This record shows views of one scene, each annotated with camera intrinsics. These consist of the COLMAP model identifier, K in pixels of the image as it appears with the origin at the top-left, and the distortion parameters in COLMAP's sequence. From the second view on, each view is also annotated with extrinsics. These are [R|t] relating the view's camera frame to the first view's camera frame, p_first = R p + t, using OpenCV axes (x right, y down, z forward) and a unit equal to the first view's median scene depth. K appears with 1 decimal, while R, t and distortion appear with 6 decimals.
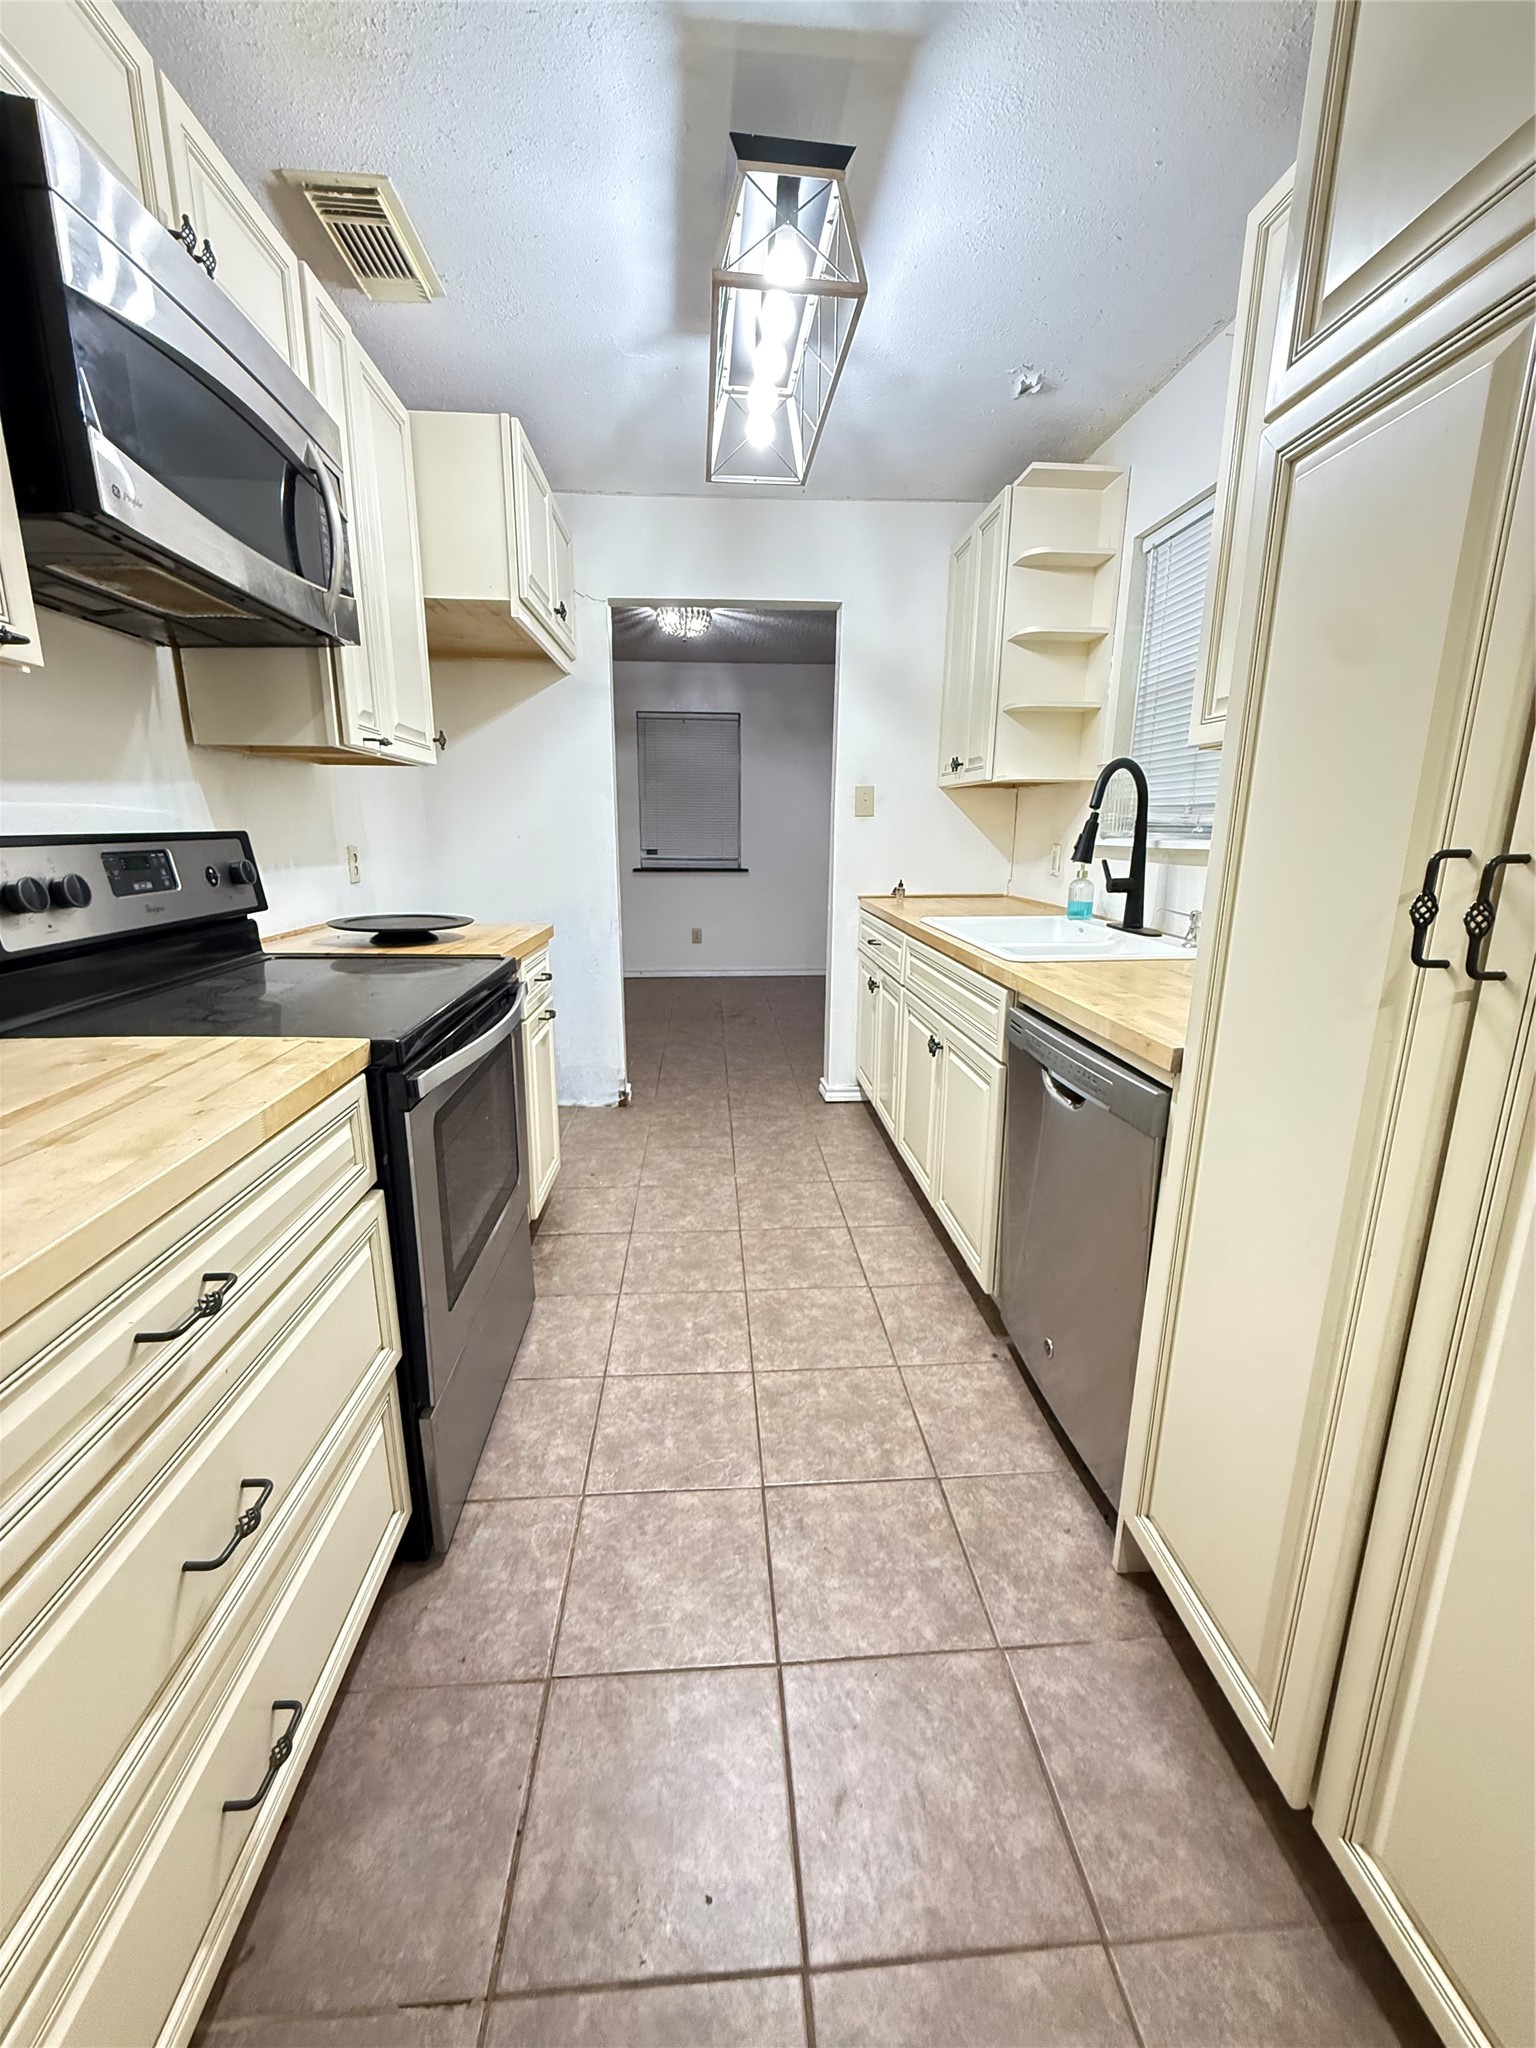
lens RADIAL K [[821.1, 0, 763.8], [0, 821.1, 1023.1], [0, 0, 1]] dist [-0.000318, -0.000758]
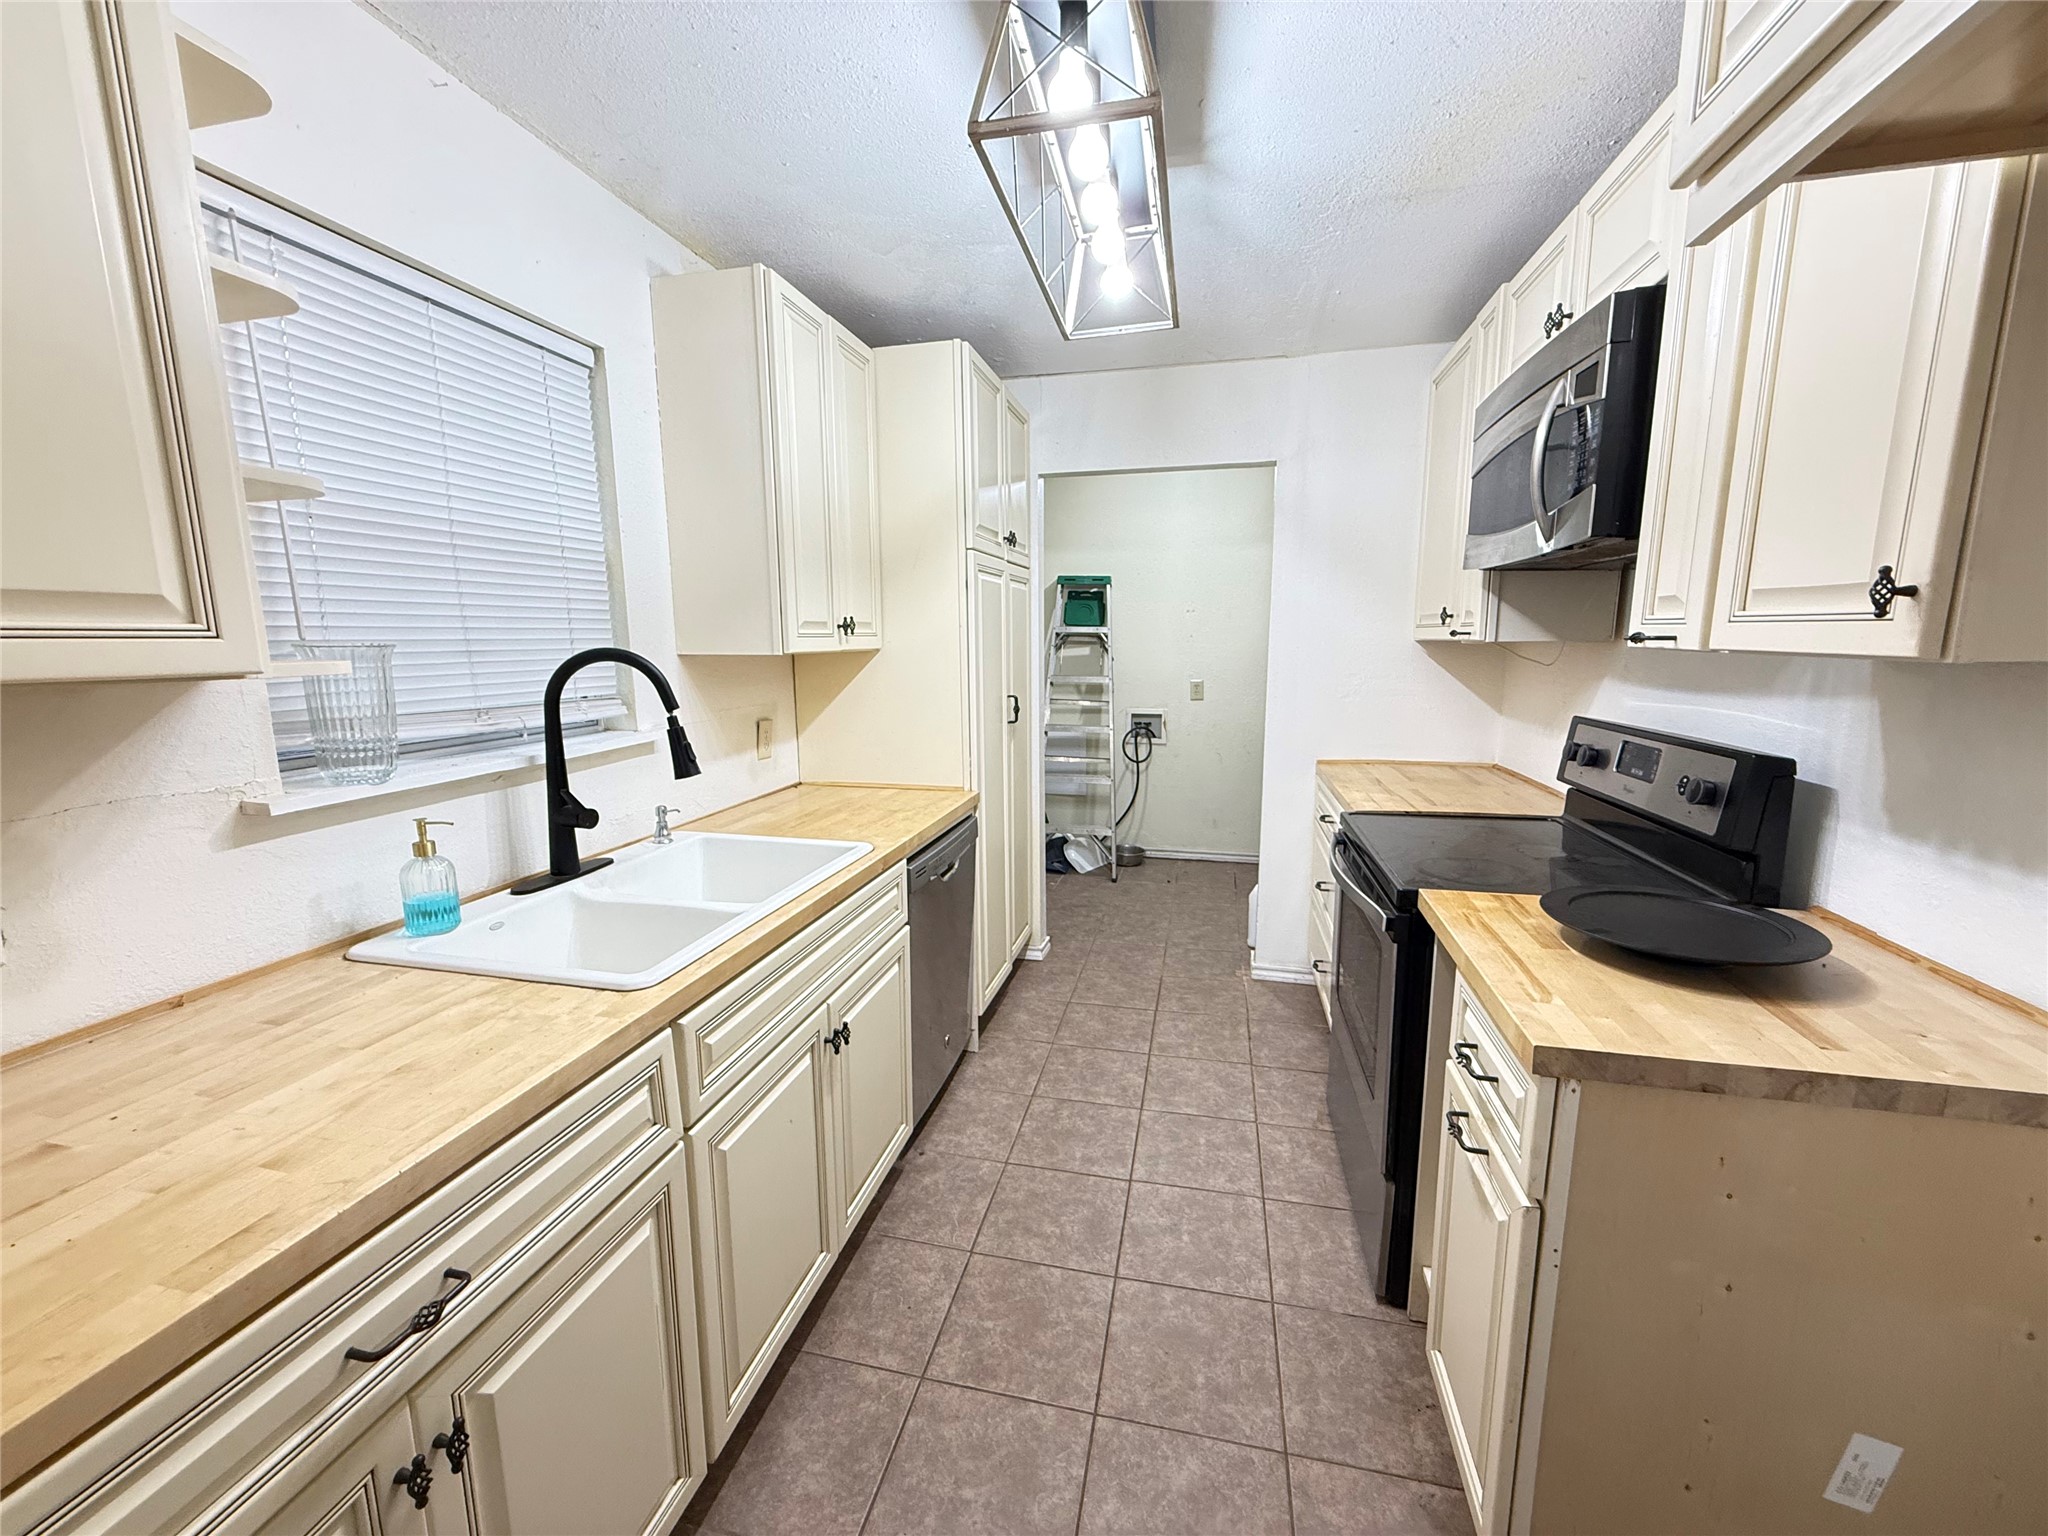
lens RADIAL K [[821.1, 0, 1015.9], [0, 821.1, 768.0], [0, 0, 1]] dist [-0.000318, -0.000758]
pose [[-0.954302, -0.044080, 0.295576, -0.171720], [0.073676, 0.923830, 0.375645, -0.541702], [-0.289620, 0.380256, -0.878365, 1.804860]]
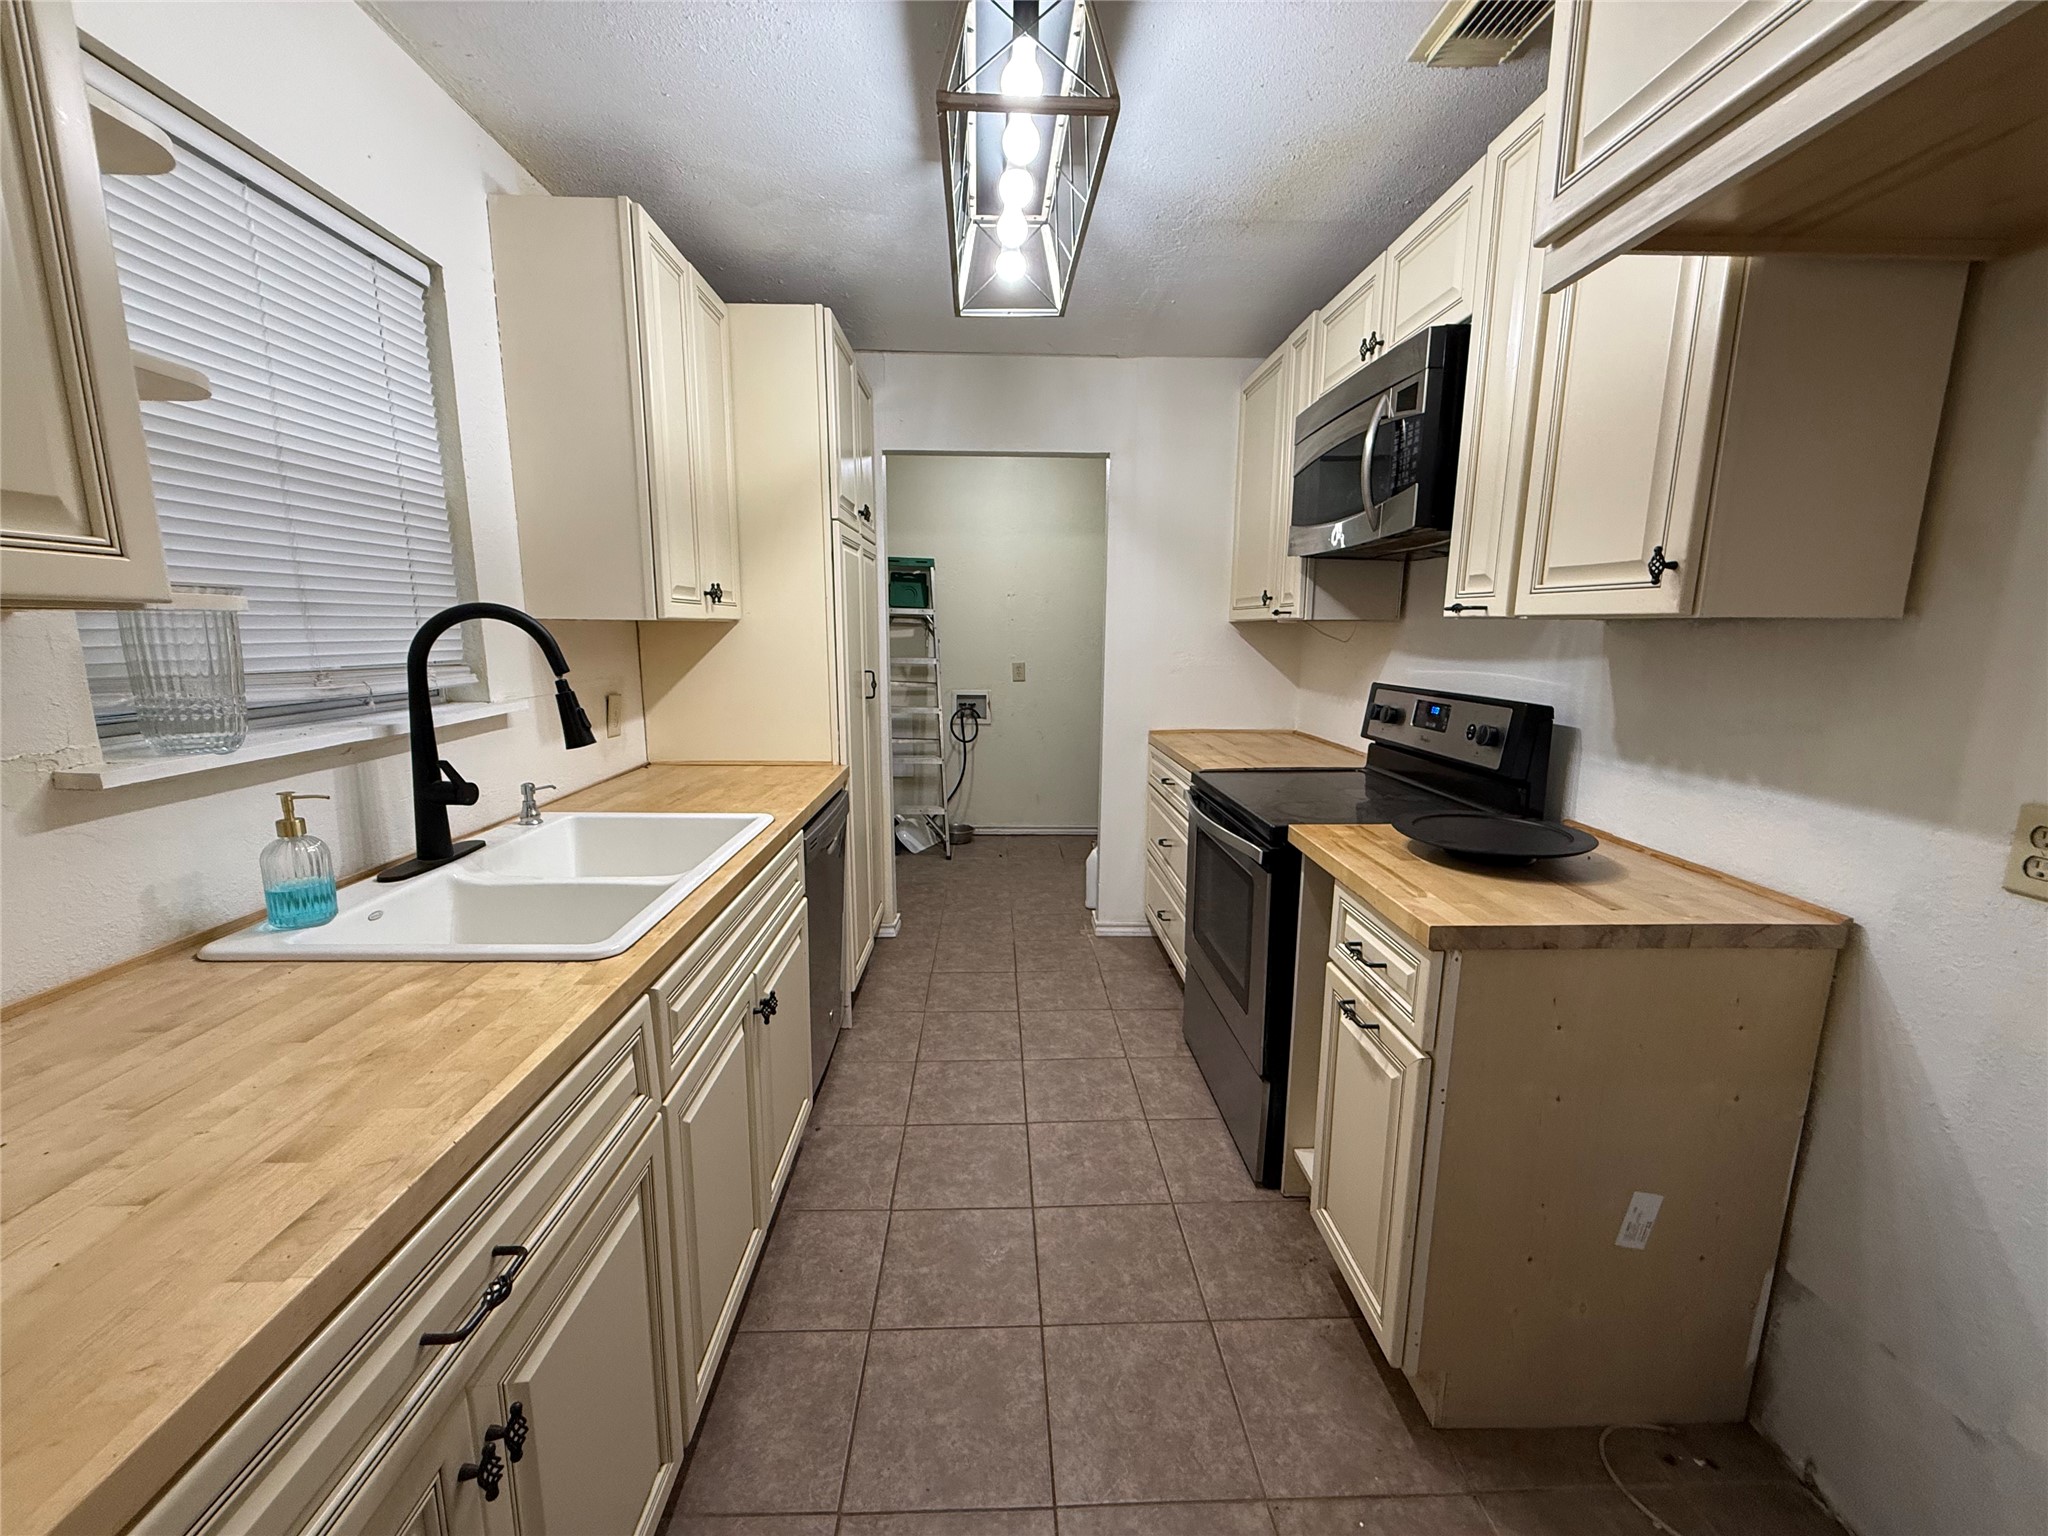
lens RADIAL K [[821.1, 0, 1020.5], [0, 821.1, 768.2], [0, 0, 1]] dist [-0.000318, -0.000758]
pose [[-0.999322, -0.016048, 0.033144, -0.035525], [-0.001632, 0.918461, 0.395508, -0.530033], [-0.036788, 0.395186, -0.917864, 1.877224]]
